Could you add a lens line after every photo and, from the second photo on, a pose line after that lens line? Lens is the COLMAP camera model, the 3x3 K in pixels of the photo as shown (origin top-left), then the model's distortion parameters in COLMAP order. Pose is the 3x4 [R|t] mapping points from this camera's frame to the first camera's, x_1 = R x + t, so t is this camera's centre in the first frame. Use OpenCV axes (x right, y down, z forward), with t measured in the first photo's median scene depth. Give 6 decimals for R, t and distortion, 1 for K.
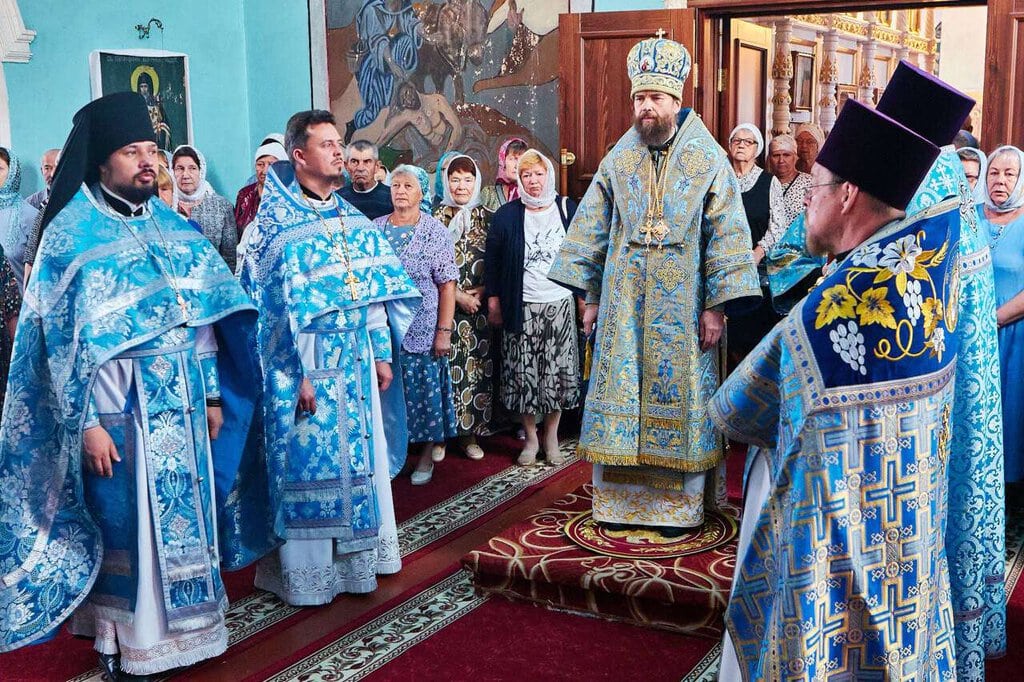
lens RADIAL K [[1204.1, 0, 512.0], [0, 1204.1, 341.0], [0, 0, 1]] dist [-0.086422, 0.042077]
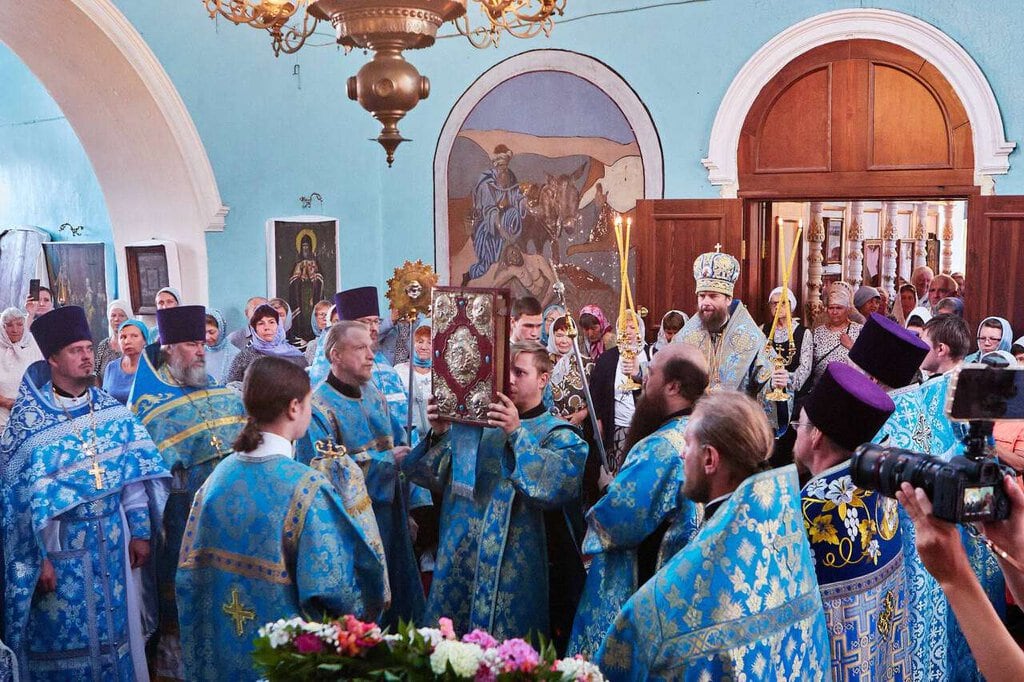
lens RADIAL K [[1172.0, 0, 509.2], [0, 1172.0, 311.9], [0, 0, 1]] dist [-0.078879, -0.027017]
pose [[0.998557, 0.013045, -0.052089, -0.027454], [-0.017981, 0.995271, -0.095459, -0.029015], [0.050597, 0.096258, 0.994070, -0.216365]]
